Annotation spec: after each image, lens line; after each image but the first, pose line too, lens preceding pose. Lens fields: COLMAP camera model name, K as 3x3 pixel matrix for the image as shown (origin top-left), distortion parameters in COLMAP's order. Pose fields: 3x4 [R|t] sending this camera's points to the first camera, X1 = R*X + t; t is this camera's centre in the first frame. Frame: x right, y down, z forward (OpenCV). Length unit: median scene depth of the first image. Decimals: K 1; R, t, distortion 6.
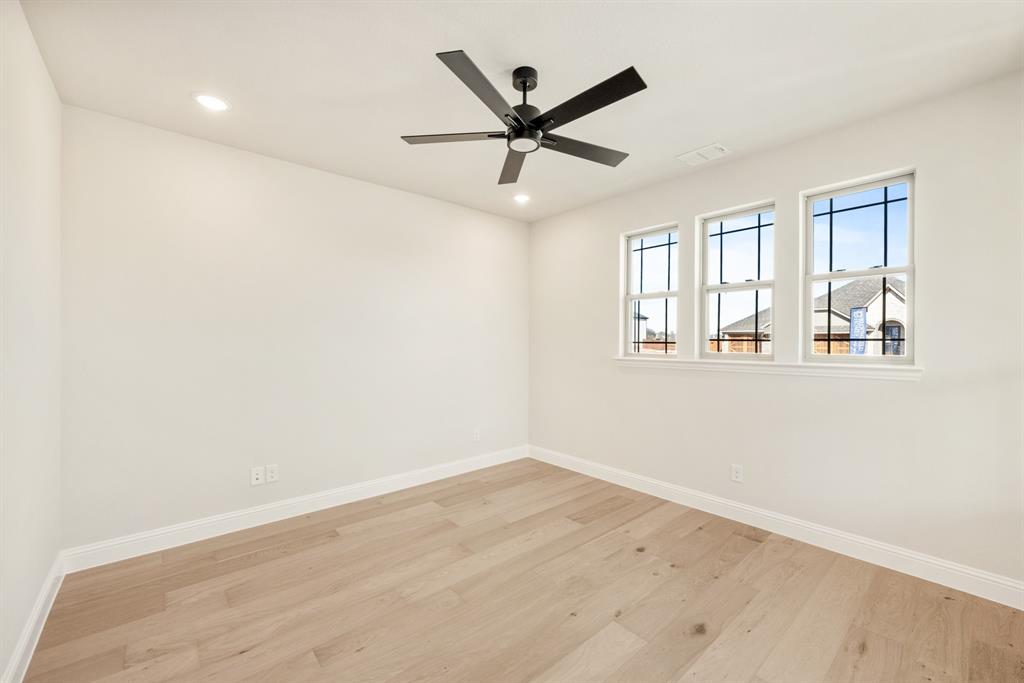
lens RADIAL K [[413.4, 0, 512.0], [0, 413.4, 341.5], [0, 0, 1]] dist [-0.000383, -0.000113]
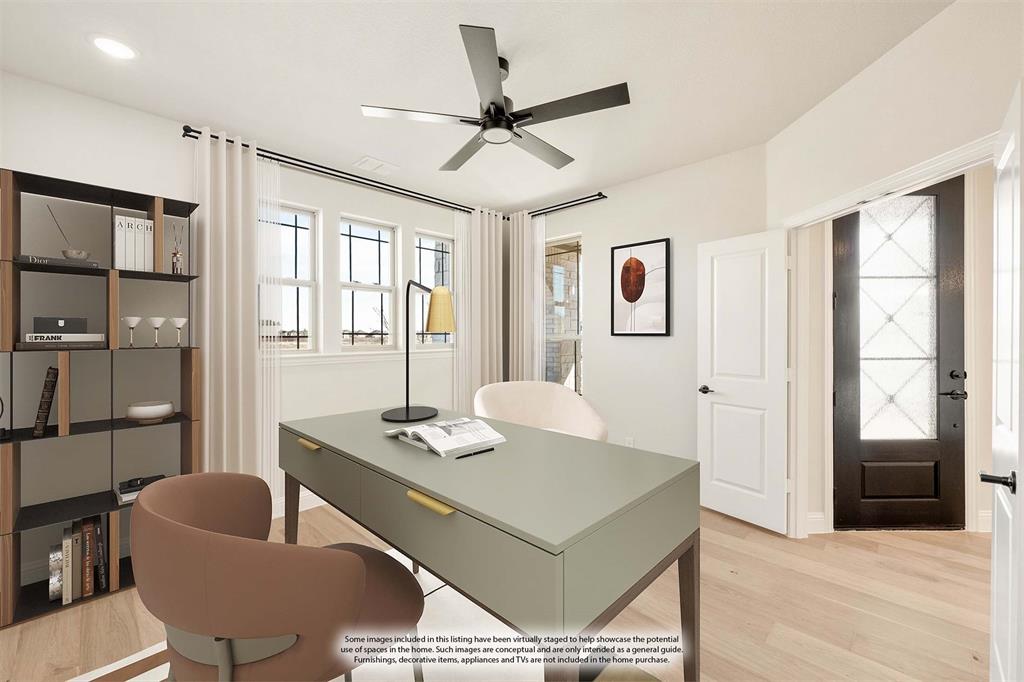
lens RADIAL K [[413.4, 0, 512.0], [0, 413.4, 341.0], [0, 0, 1]] dist [-0.000383, -0.000113]
pose [[-0.081836, -0.010027, 0.996595, -0.632832], [0.004755, 0.999934, 0.010451, 0.005220], [-0.996634, 0.005594, -0.081783, 0.698118]]
